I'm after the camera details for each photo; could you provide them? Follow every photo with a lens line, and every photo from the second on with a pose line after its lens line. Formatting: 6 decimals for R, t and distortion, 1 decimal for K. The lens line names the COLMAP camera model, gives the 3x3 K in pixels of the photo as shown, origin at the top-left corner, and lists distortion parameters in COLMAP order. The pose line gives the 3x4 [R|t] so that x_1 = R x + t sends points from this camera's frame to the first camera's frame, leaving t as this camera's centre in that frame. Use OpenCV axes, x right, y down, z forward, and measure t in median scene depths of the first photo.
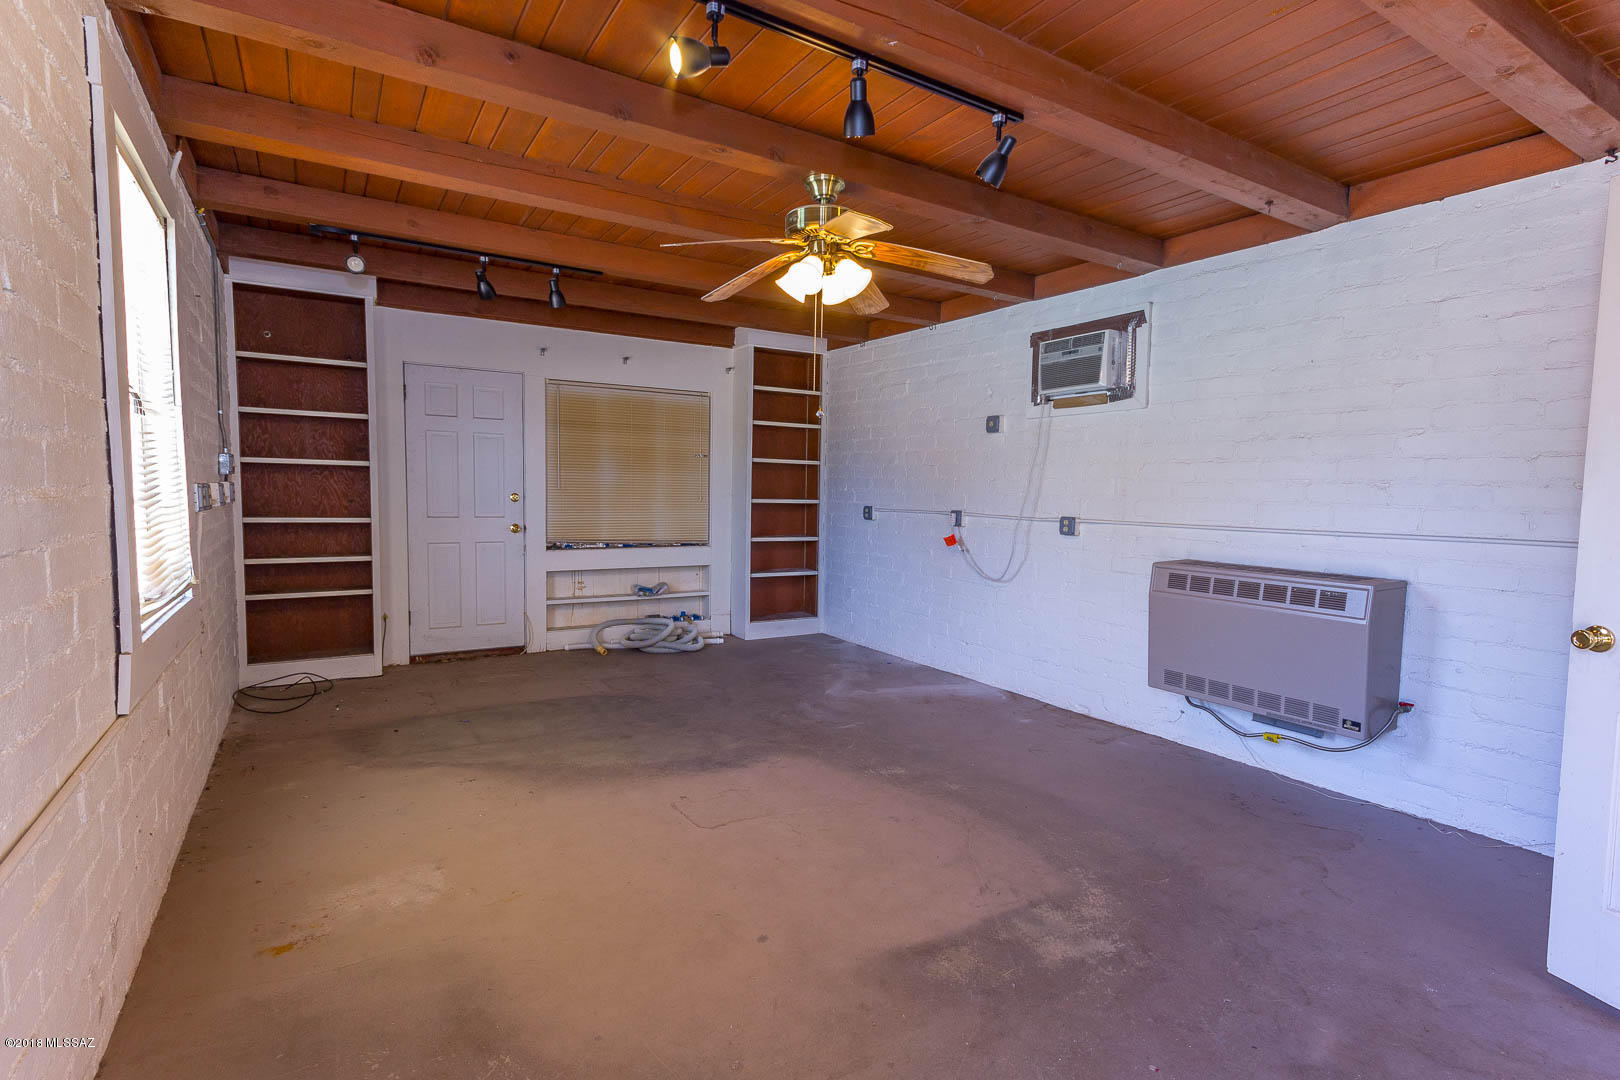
lens RADIAL K [[780.5, 0, 832.2], [0, 780.5, 546.1], [0, 0, 1]] dist [0.003212, 0.000003]
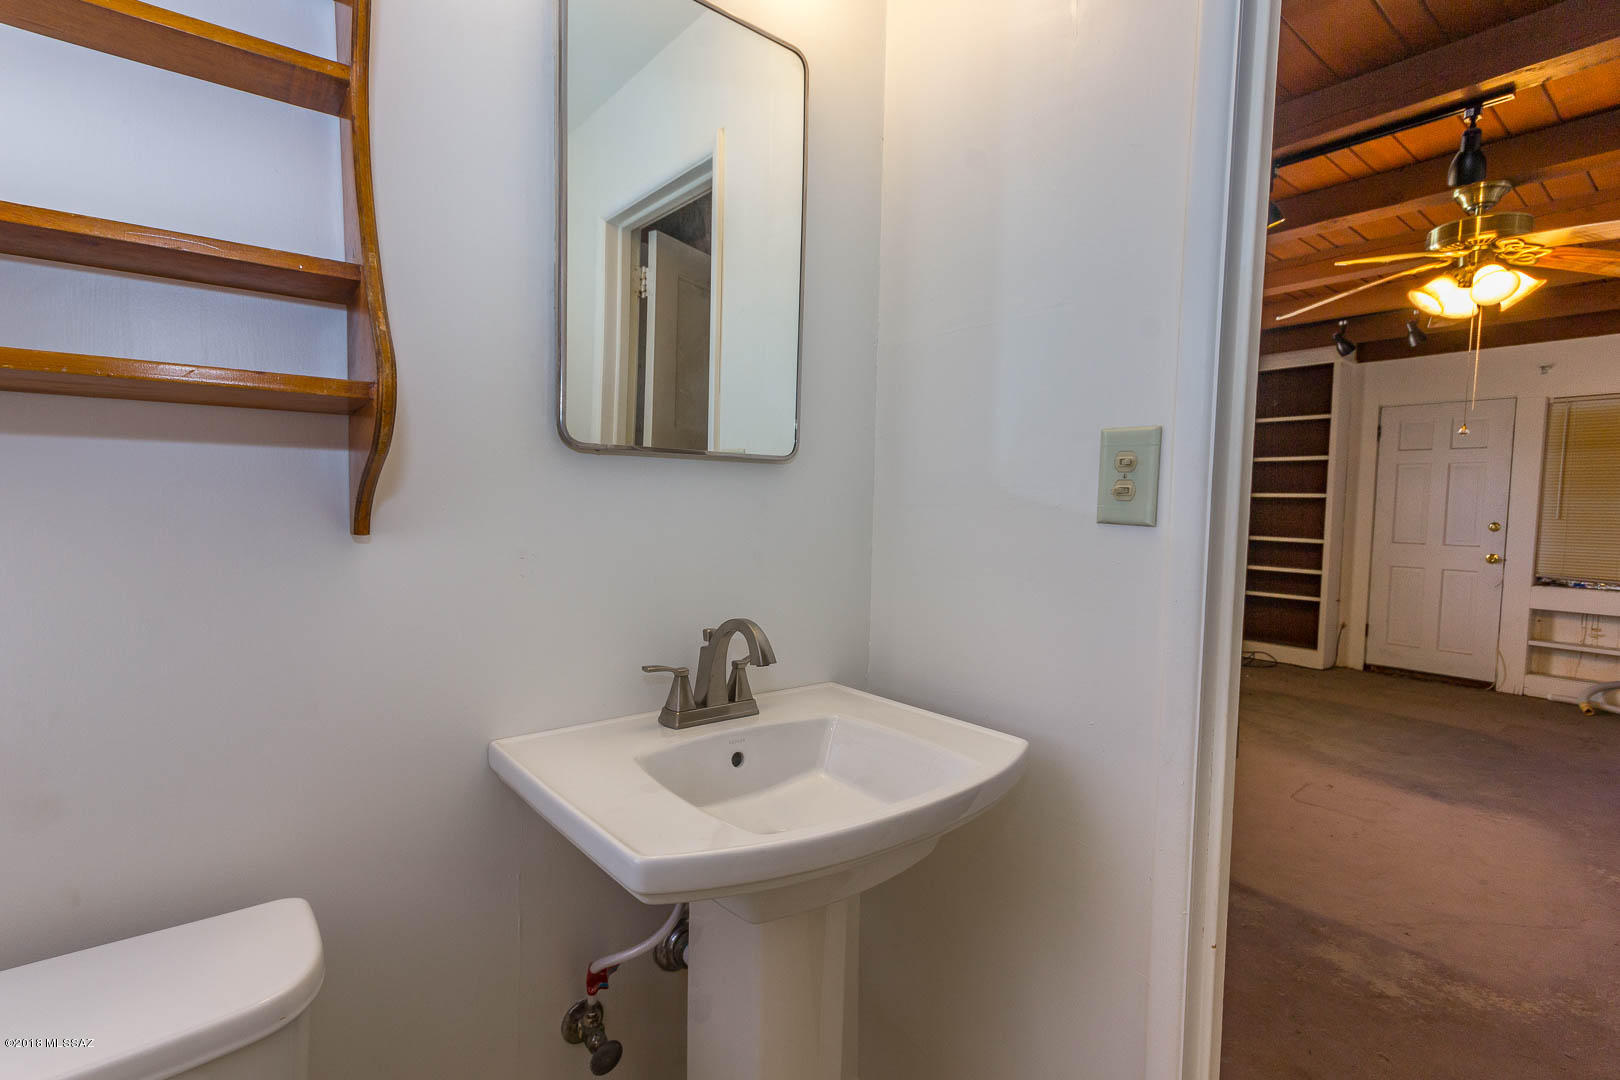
lens RADIAL K [[763.4, 0, 813.9], [0, 763.4, 542.0], [0, 0, 1]] dist [0.005481, 0.001038]
pose [[0.103591, 0.035703, -0.993979, 0.623188], [-0.089912, 0.995600, 0.026390, 0.009613], [0.990548, 0.086637, 0.106346, 0.093306]]
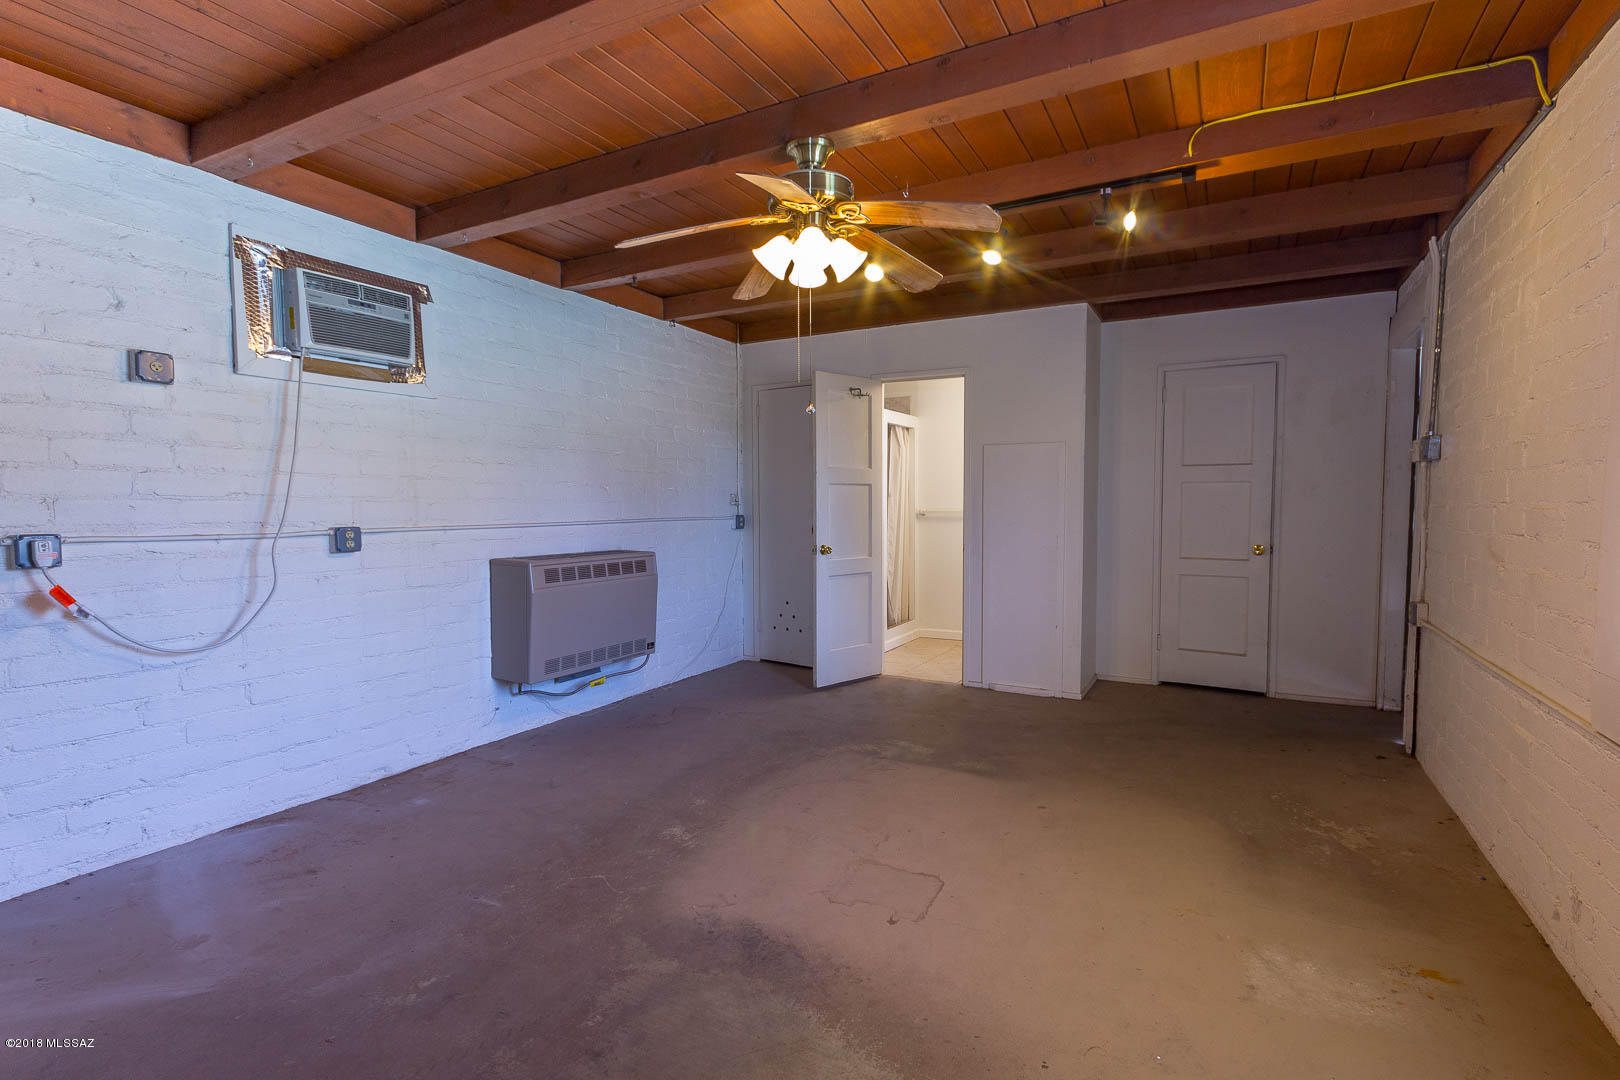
lens RADIAL K [[762.0, 0, 801.7], [0, 762.0, 544.9], [0, 0, 1]] dist [-0.000530, -0.000121]
pose [[-0.460066, -0.067738, 0.885297, -0.581268], [0.056221, 0.992862, 0.105185, -0.079605], [-0.886103, 0.098165, -0.452974, 1.050885]]
